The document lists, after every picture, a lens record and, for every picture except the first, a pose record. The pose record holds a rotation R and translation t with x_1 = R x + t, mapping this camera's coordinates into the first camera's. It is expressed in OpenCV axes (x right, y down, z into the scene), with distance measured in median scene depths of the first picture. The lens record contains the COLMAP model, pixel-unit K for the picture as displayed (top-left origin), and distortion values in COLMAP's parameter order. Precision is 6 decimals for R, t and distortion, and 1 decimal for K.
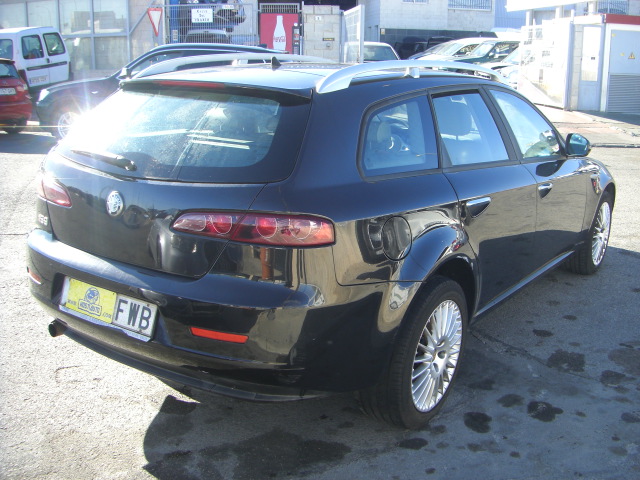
lens RADIAL K [[718.2, 0, 362.8], [0, 718.2, 240.1], [0, 0, 1]] dist [-0.189299, 0.111681]
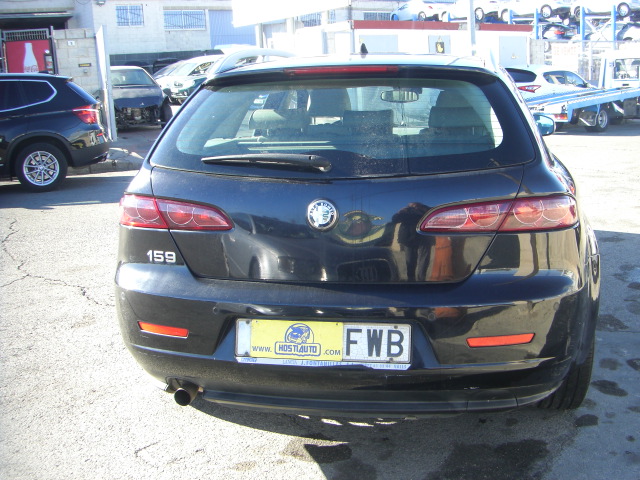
lens RADIAL K [[718.2, 0, 362.8], [0, 718.2, 240.1], [0, 0, 1]] dist [-0.189299, 0.111681]
pose [[0.914903, -0.144455, 0.376941, -0.585228], [0.154493, 0.987987, 0.003644, -0.016518], [-0.372940, 0.054901, 0.926230, 0.205882]]
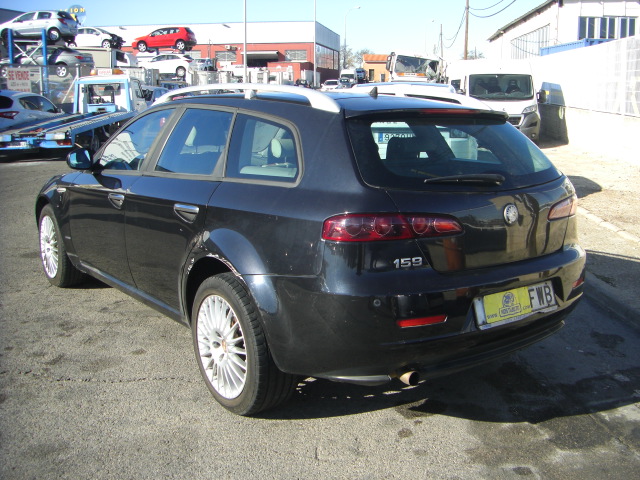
lens RADIAL K [[718.2, 0, 362.8], [0, 718.2, 240.1], [0, 0, 1]] dist [-0.189299, 0.111681]
pose [[0.327342, -0.210611, 0.921135, -1.436098], [0.228979, 0.963468, 0.138918, -0.216187], [-0.916742, 0.165447, 0.363609, 0.749343]]
